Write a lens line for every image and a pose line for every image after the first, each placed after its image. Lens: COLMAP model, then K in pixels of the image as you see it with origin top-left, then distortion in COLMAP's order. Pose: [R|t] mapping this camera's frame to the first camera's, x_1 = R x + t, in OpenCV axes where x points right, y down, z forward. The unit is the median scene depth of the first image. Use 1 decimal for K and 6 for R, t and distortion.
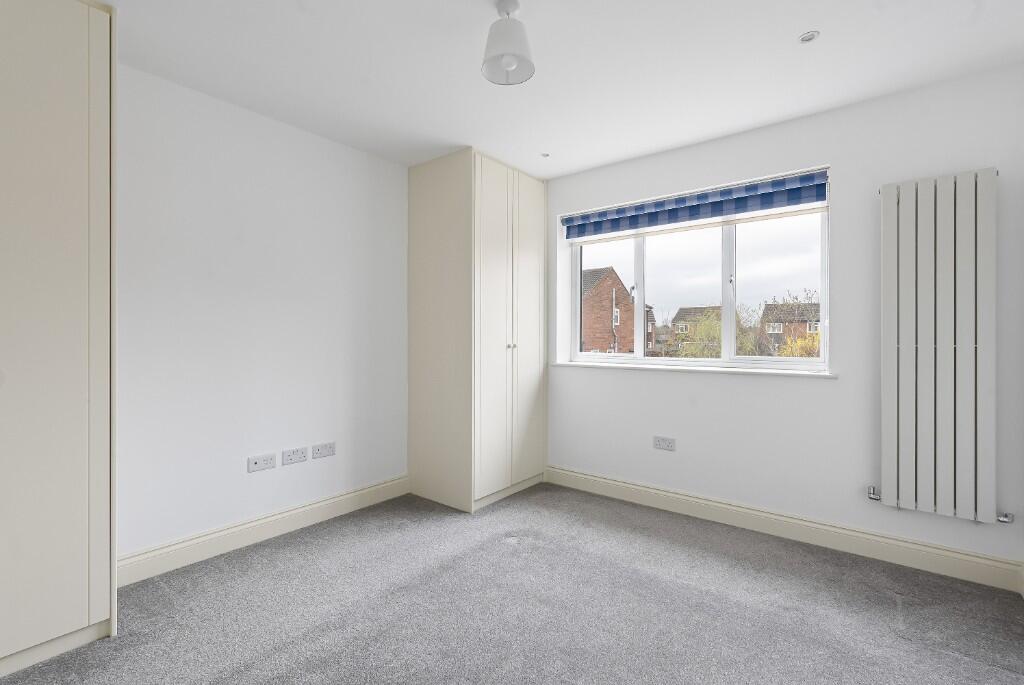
lens RADIAL K [[450.8, 0, 512.4], [0, 450.8, 340.1], [0, 0, 1]] dist [-0.000979, 0.000901]
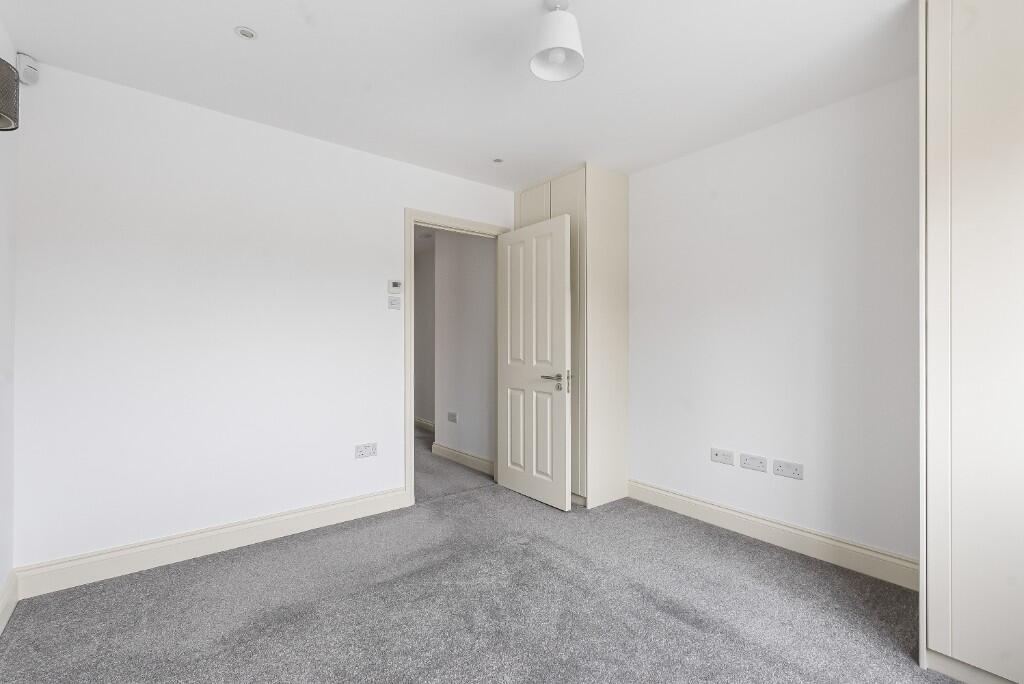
lens RADIAL K [[450.8, 0, 511.8], [0, 450.8, 340.9], [0, 0, 1]] dist [-0.000979, 0.000901]
pose [[-0.209107, -0.007212, -0.977866, 0.617129], [-0.003780, 0.999971, -0.006566, -0.001883], [0.977885, 0.002324, -0.209129, 0.707029]]
